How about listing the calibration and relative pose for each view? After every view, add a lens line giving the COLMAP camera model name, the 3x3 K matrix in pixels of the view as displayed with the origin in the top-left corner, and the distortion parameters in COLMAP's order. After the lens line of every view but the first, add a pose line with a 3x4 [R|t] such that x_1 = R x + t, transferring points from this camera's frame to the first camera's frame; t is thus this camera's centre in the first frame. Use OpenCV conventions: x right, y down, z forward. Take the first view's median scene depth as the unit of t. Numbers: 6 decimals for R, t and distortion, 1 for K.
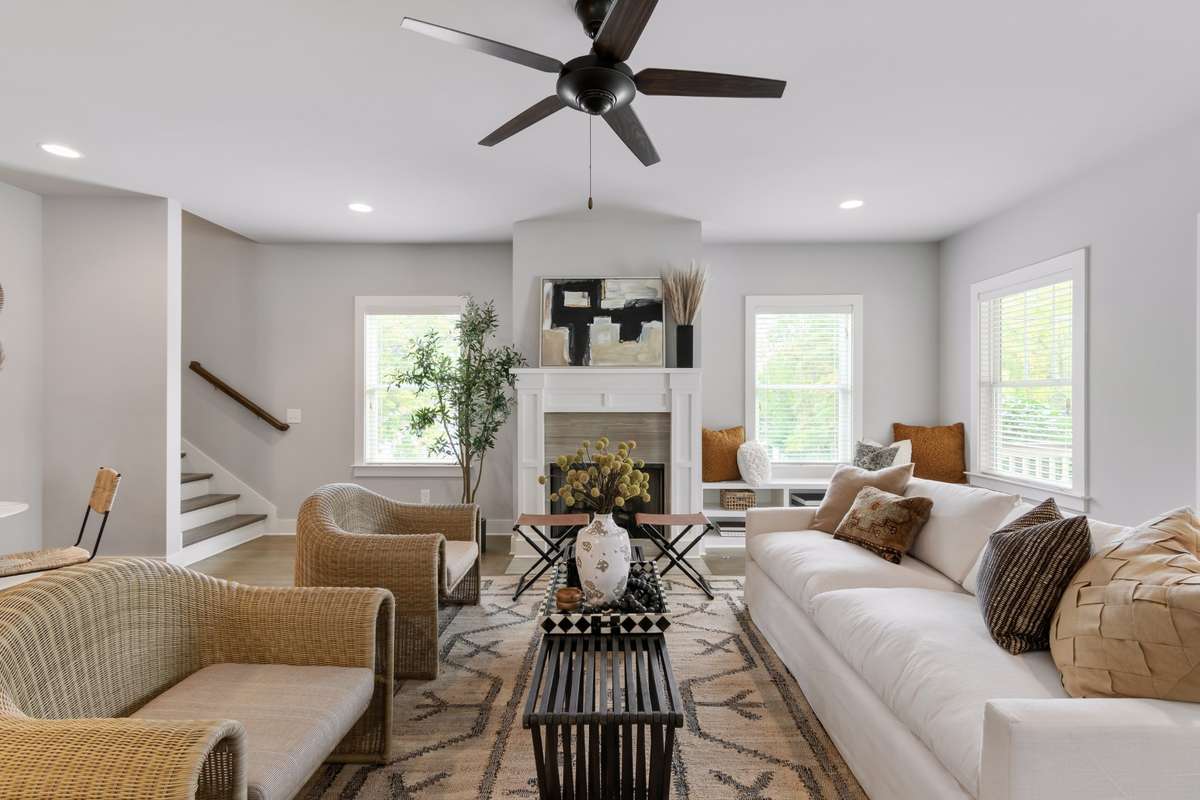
lens RADIAL K [[537.1, 0, 598.3], [0, 537.1, 398.6], [0, 0, 1]] dist [0.003097, -0.001985]
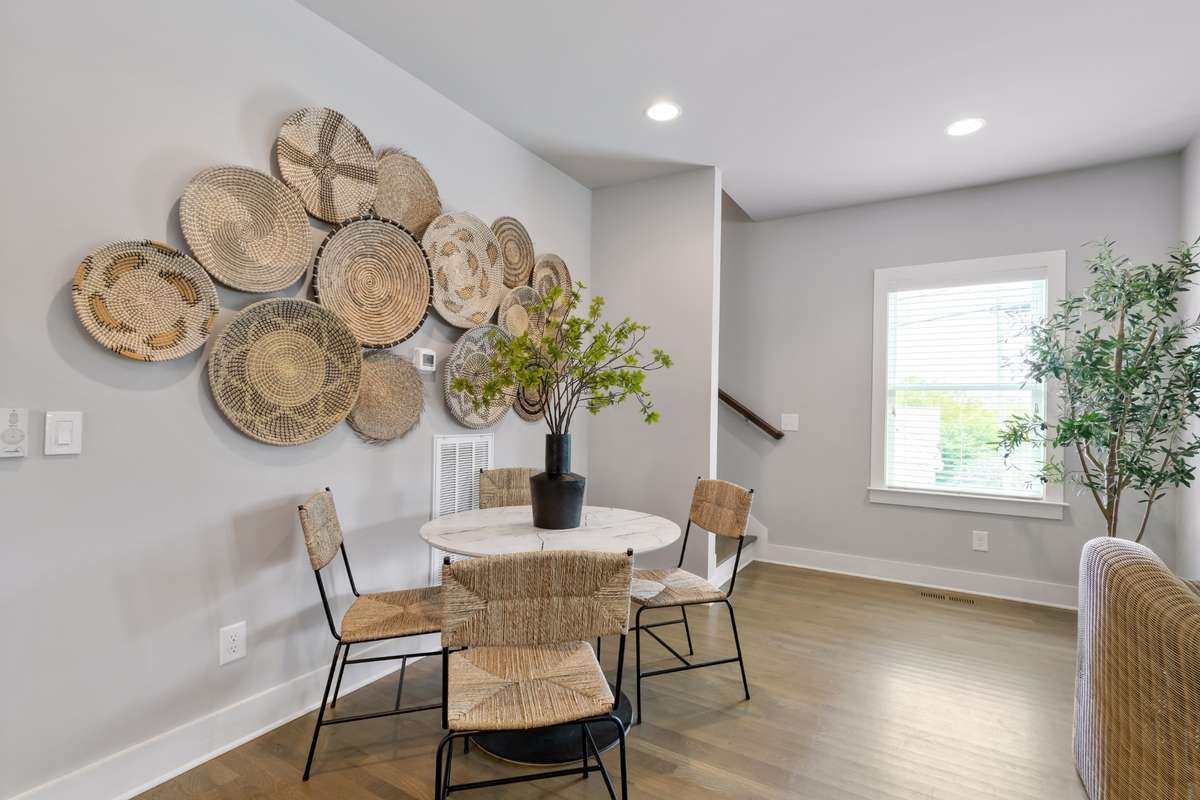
lens RADIAL K [[550.0, 0, 601.8], [0, 550.0, 403.8], [0, 0, 1]] dist [0.002038, -0.000065]
pose [[0.858941, 0.008348, -0.512007, -0.441192], [-0.013757, 0.999882, -0.006776, 0.016261], [0.511890, 0.012864, 0.858954, 0.135532]]
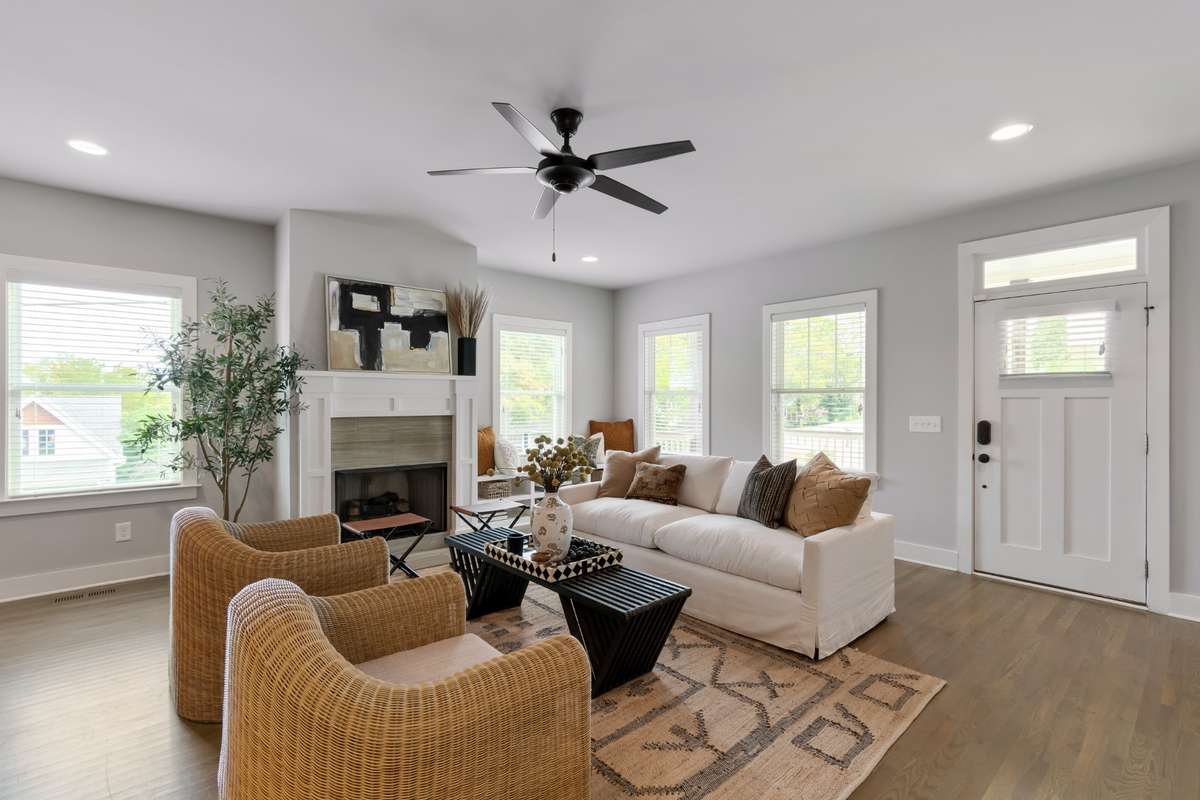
lens RADIAL K [[537.1, 0, 602.3], [0, 537.1, 402.2], [0, 0, 1]] dist [0.003097, -0.001985]
pose [[0.744566, -0.000978, 0.667548, -0.377046], [-0.001427, 0.999994, 0.003057, -0.004960], [-0.667547, -0.003229, 0.744561, -0.028634]]
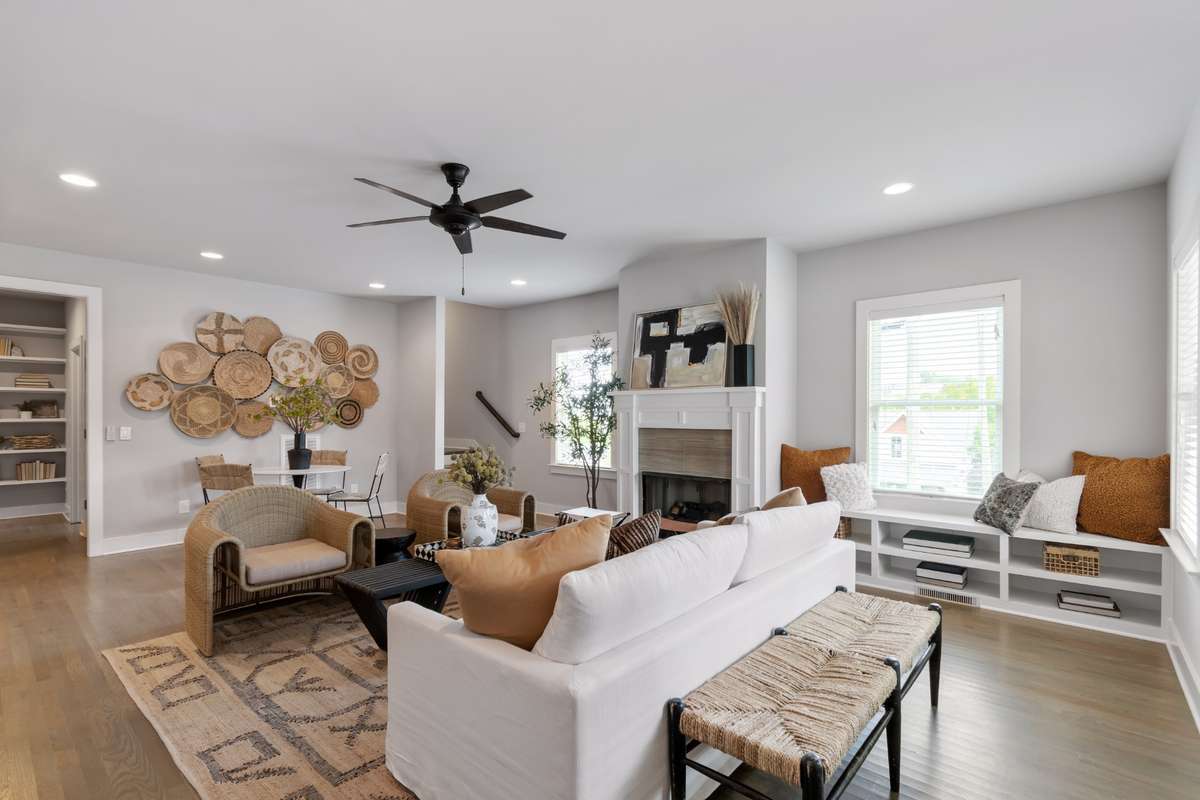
lens RADIAL K [[550.0, 0, 597.7], [0, 550.0, 414.7], [0, 0, 1]] dist [0.002038, -0.000065]
pose [[0.757793, 0.001087, -0.652494, 0.626393], [-0.000316, 0.999999, 0.001299, -0.004562], [0.652495, -0.000778, 0.757793, 0.026722]]
